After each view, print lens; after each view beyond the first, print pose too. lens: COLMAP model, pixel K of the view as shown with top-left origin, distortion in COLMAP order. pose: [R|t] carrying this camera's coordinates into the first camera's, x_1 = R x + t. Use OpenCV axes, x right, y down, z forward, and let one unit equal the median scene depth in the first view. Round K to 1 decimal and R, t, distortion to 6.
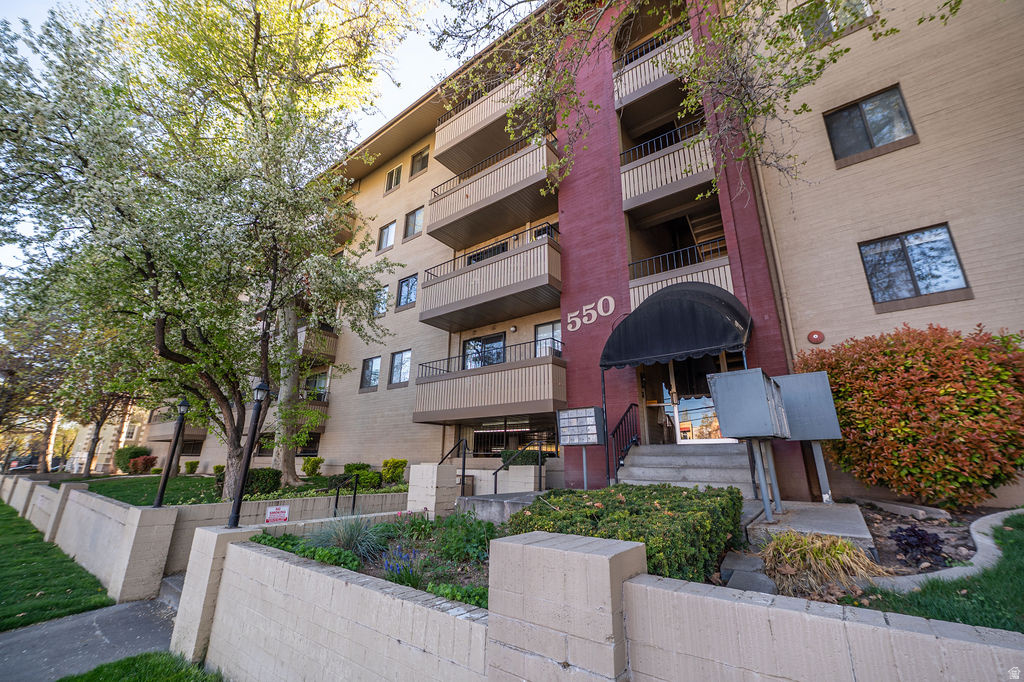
lens RADIAL K [[408.8, 0, 512.8], [0, 408.8, 342.3], [0, 0, 1]] dist [-0.009074, -0.000106]
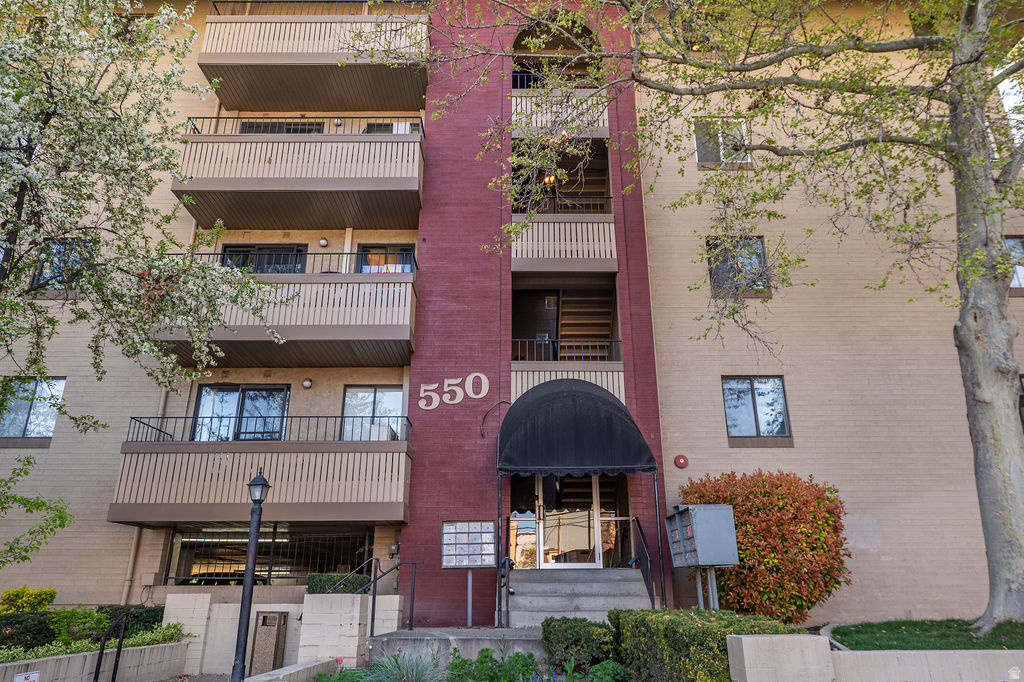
lens RADIAL K [[691.7, 0, 519.5], [0, 691.7, 347.6], [0, 0, 1]] dist [-0.001109, 0.001612]
pose [[0.796300, 0.195686, 0.572375, -0.553560], [-0.161696, 0.980655, -0.110316, -0.032641], [-0.582890, -0.004706, 0.812538, -0.132250]]
